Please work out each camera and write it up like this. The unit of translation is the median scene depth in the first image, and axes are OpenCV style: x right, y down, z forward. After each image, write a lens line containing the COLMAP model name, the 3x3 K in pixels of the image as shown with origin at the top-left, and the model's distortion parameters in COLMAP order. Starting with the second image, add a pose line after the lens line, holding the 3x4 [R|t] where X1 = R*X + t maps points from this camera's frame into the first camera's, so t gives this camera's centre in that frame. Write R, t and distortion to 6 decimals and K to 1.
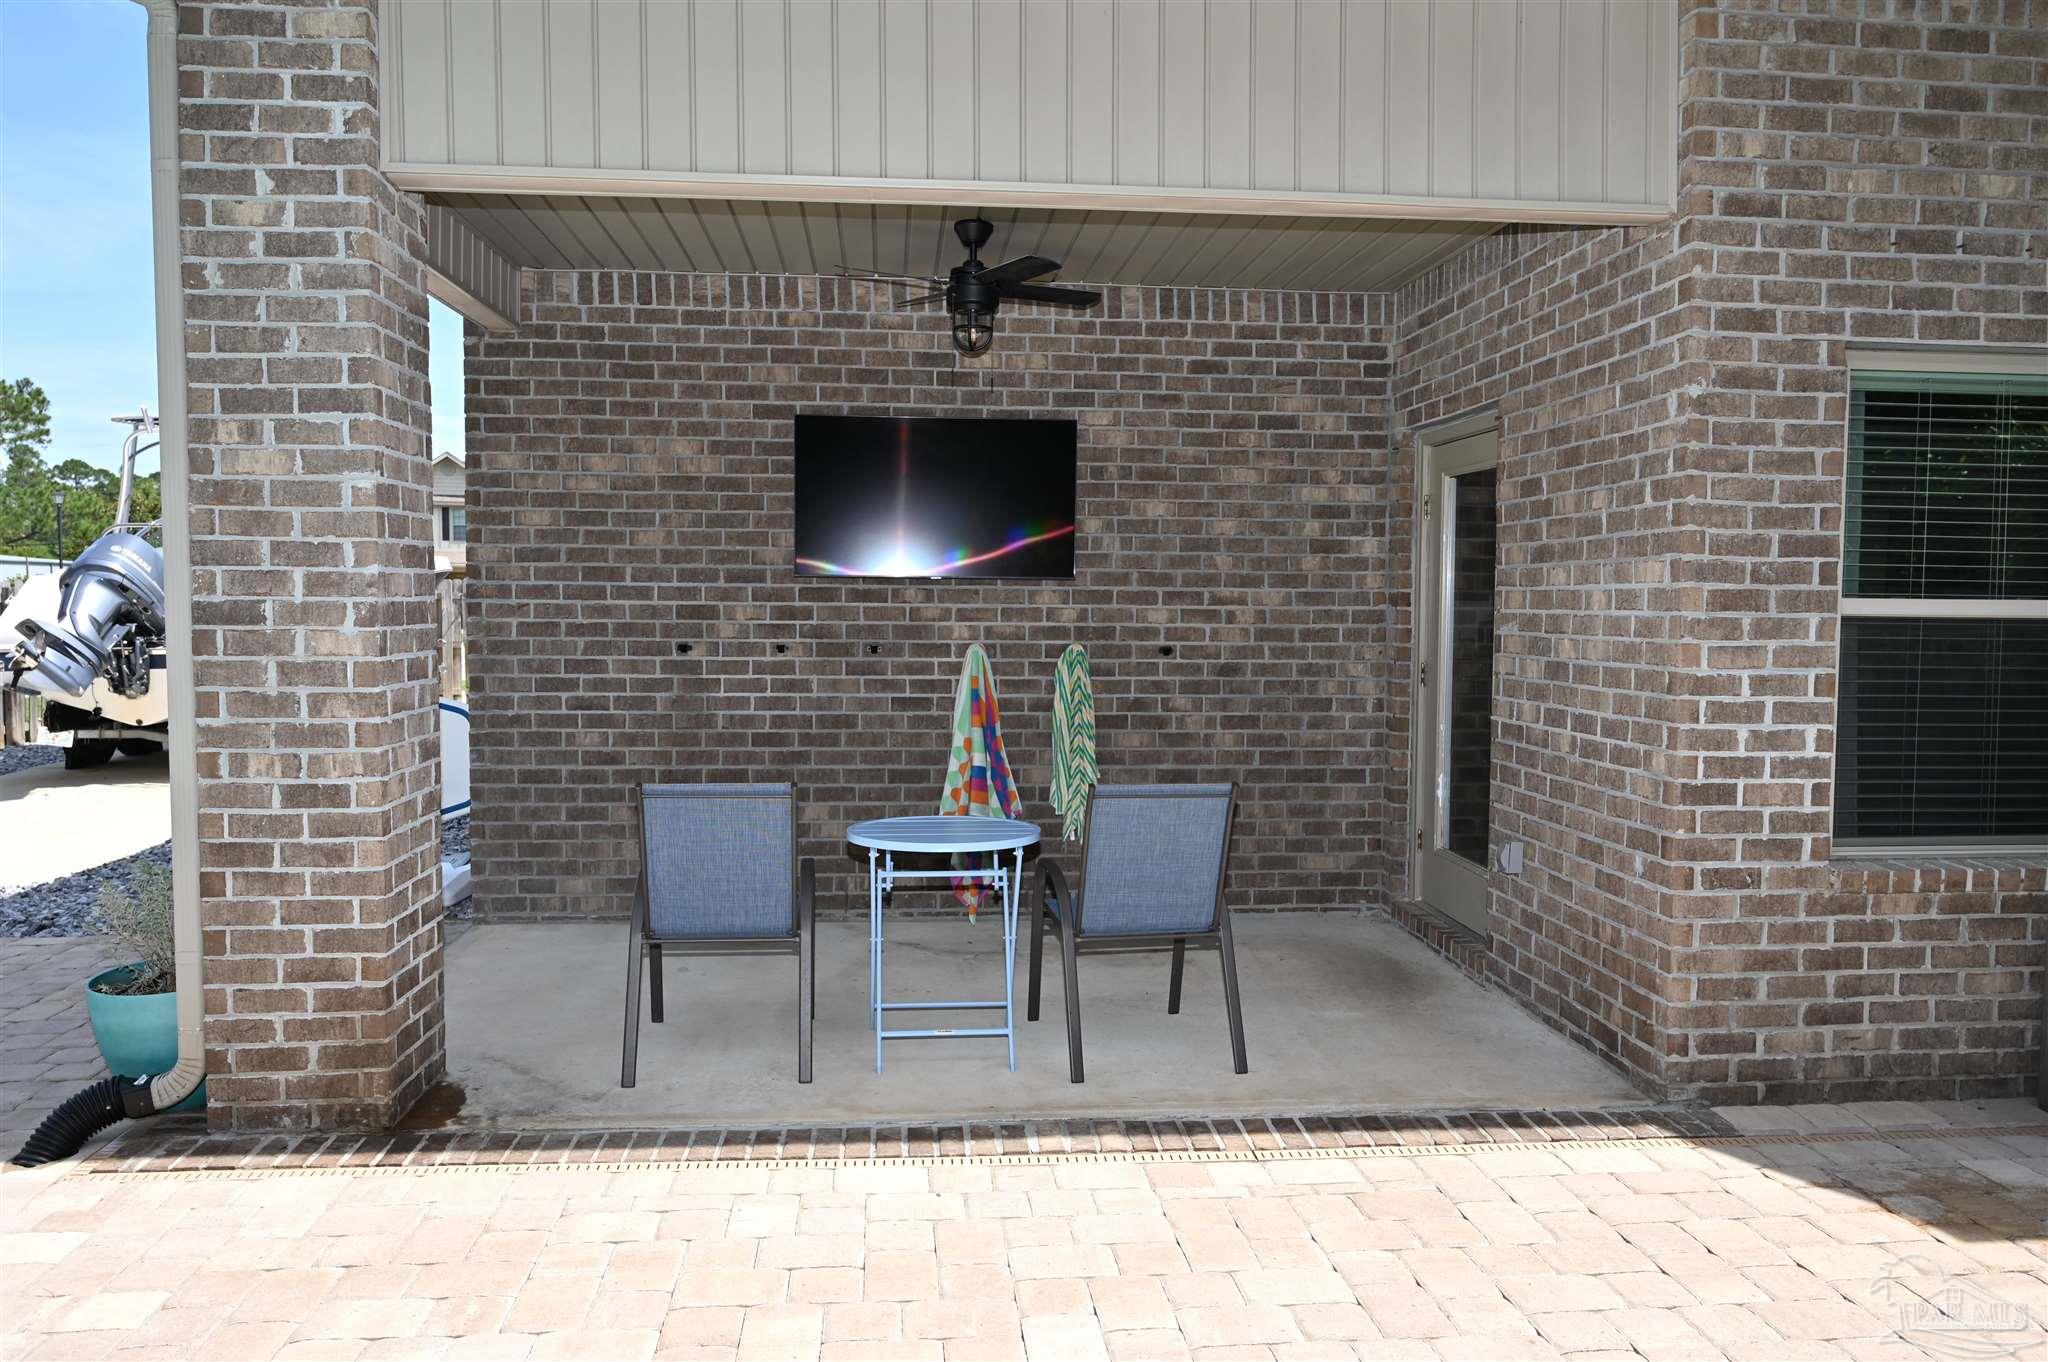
lens RADIAL K [[1402.6, 0, 1020.3], [0, 1402.6, 675.7], [0, 0, 1]] dist [-0.004233, 0.003594]
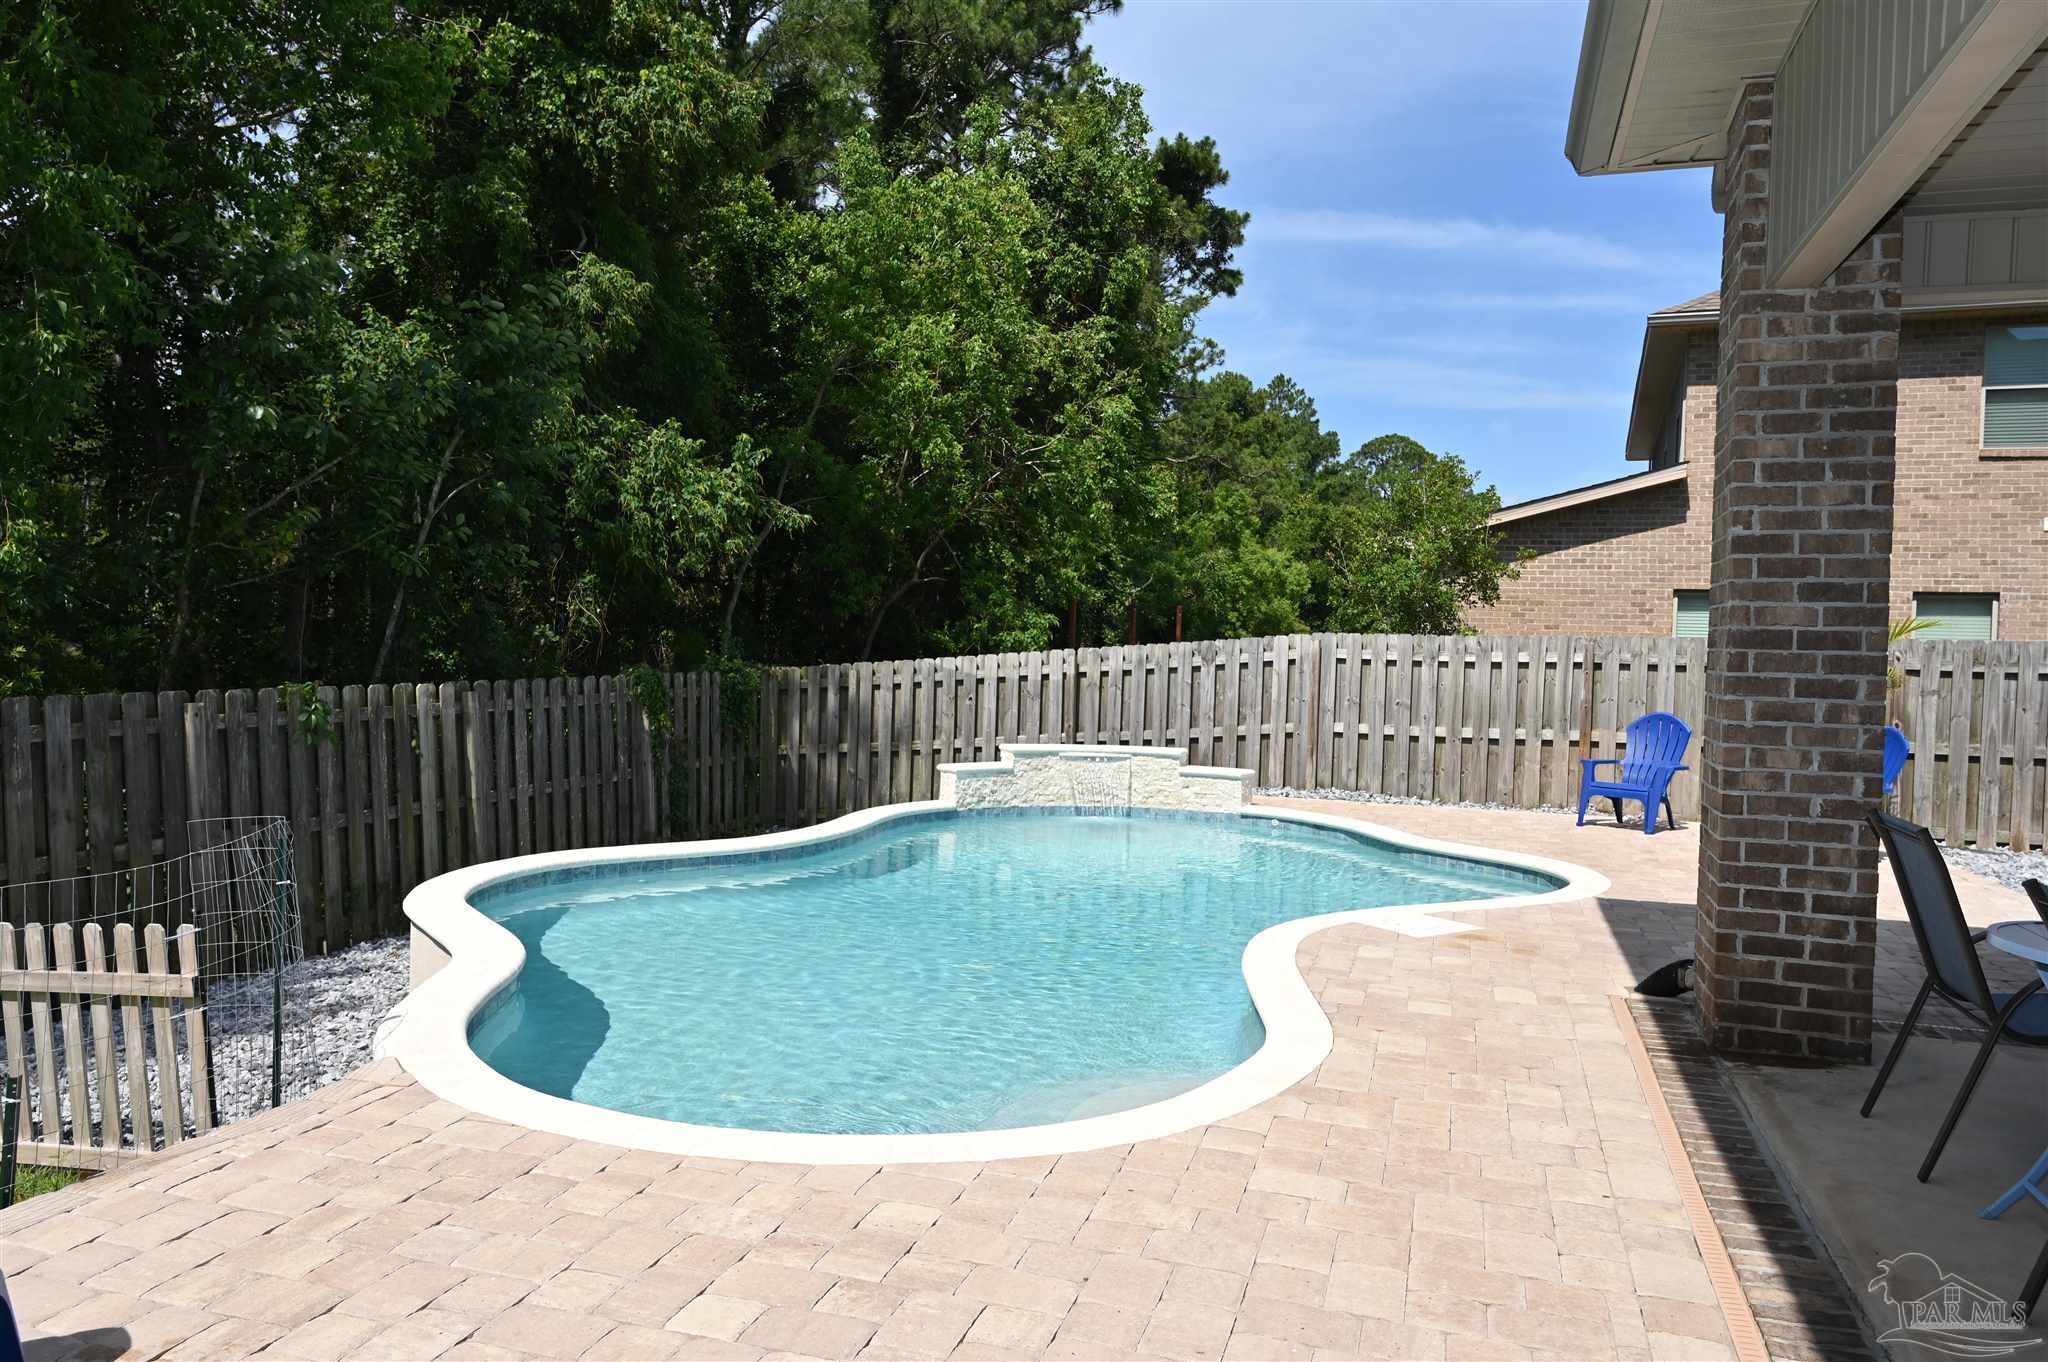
lens RADIAL K [[1402.6, 0, 1020.3], [0, 1402.6, 675.7], [0, 0, 1]] dist [-0.004233, 0.003594]
pose [[-0.390822, 0.005155, -0.920452, 0.958478], [-0.080206, 0.995990, 0.039634, -0.006947], [0.916965, 0.089316, -0.388842, 0.909298]]
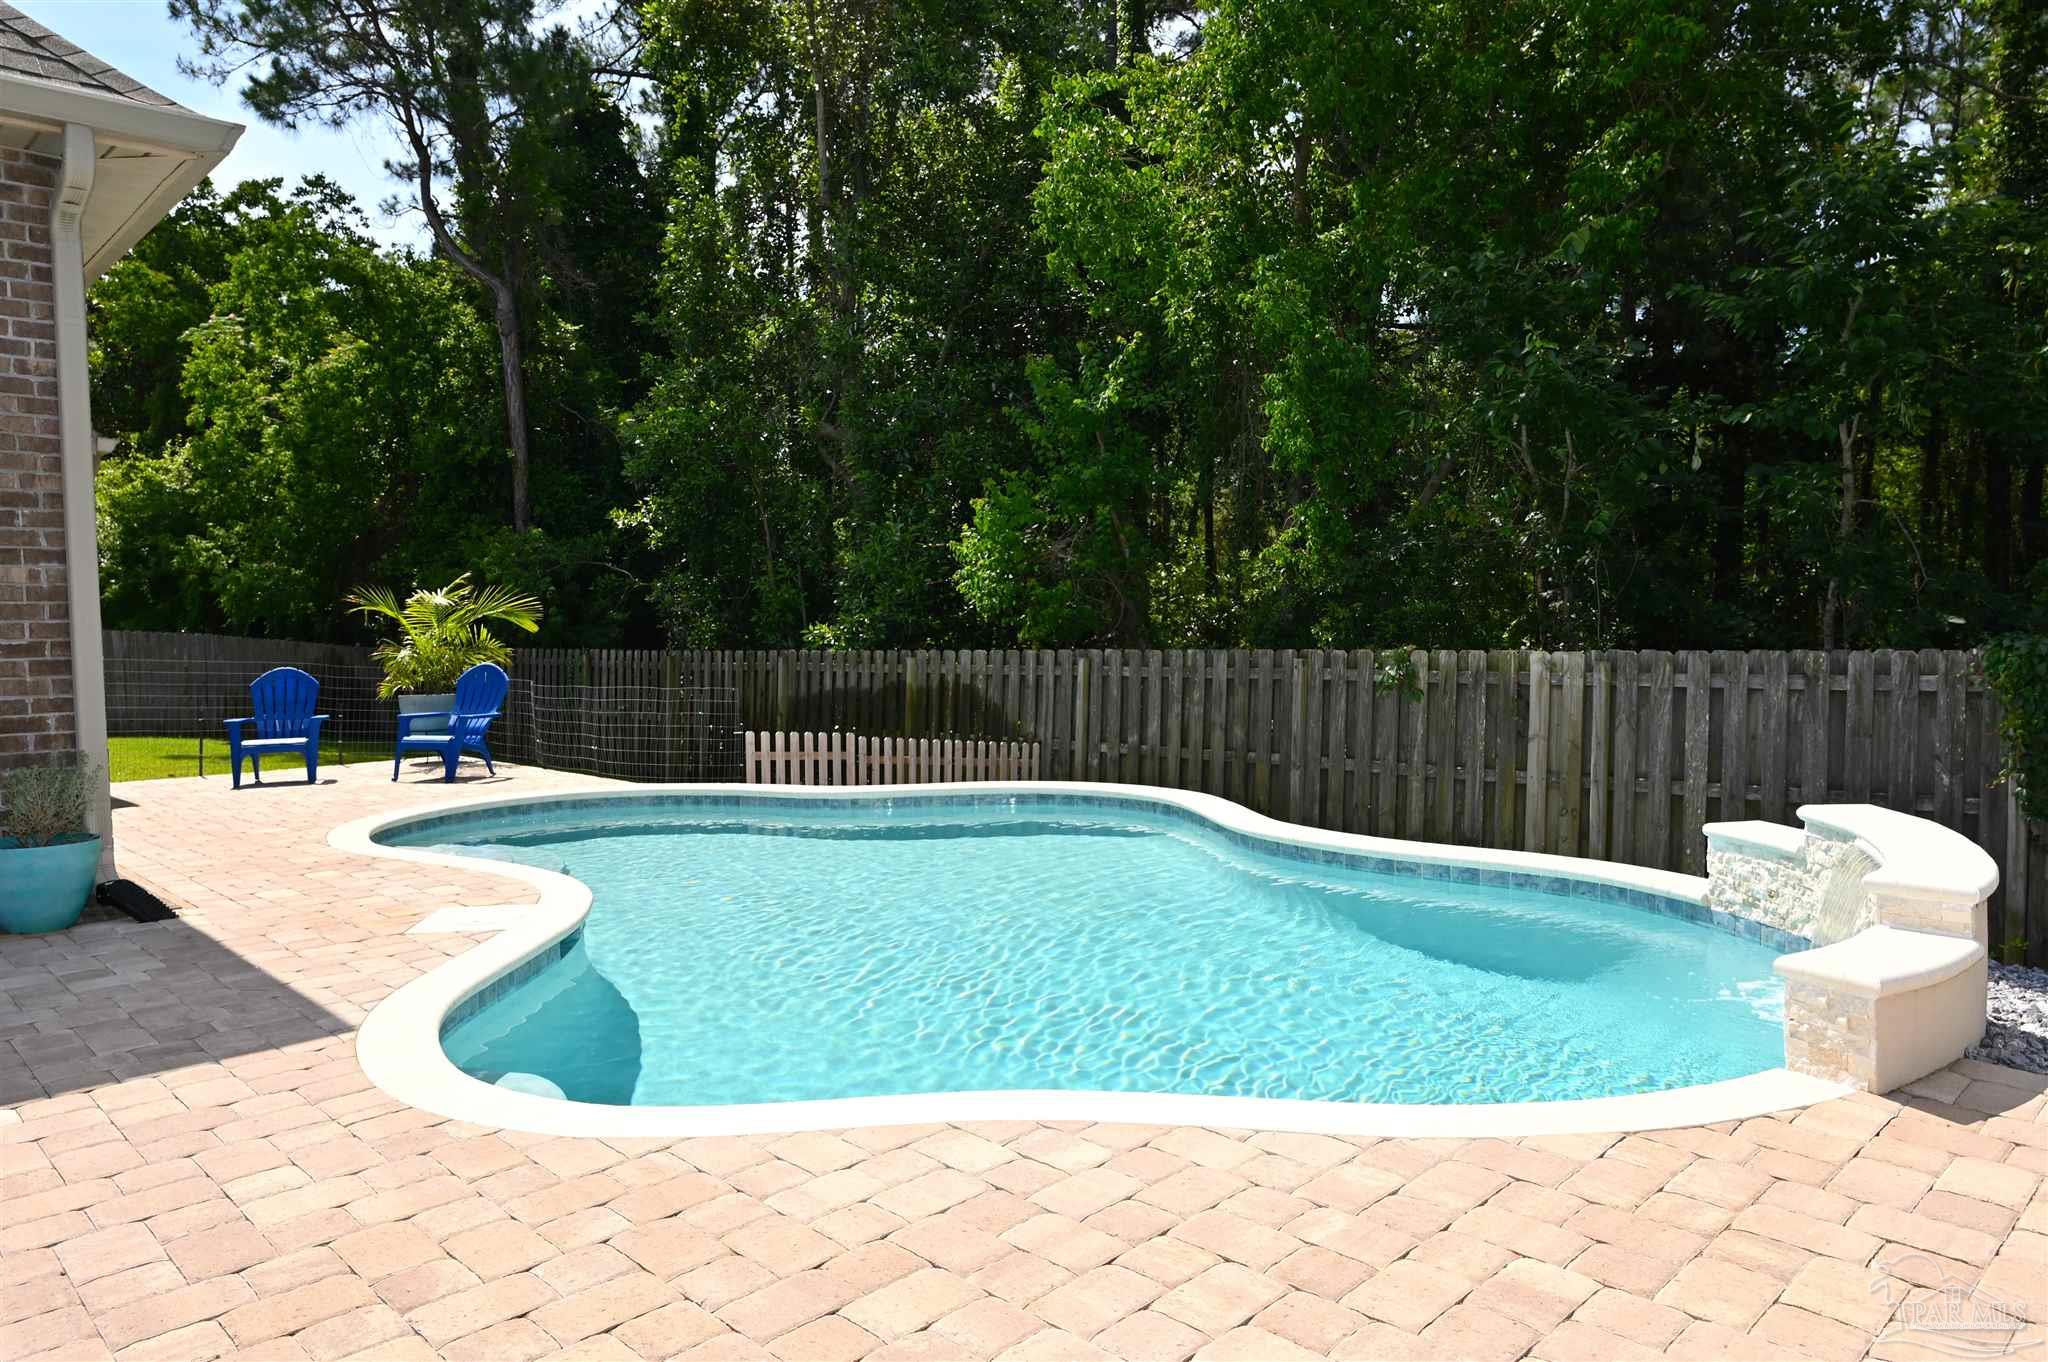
lens RADIAL K [[1376.8, 0, 1019.3], [0, 1376.8, 687.5], [0, 0, 1]] dist [-0.003444, -0.003322]
pose [[-0.626196, -0.036347, 0.778818, -2.577957], [0.059283, 0.993801, 0.094045, -0.025963], [-0.777408, 0.105061, -0.620160, 1.181036]]
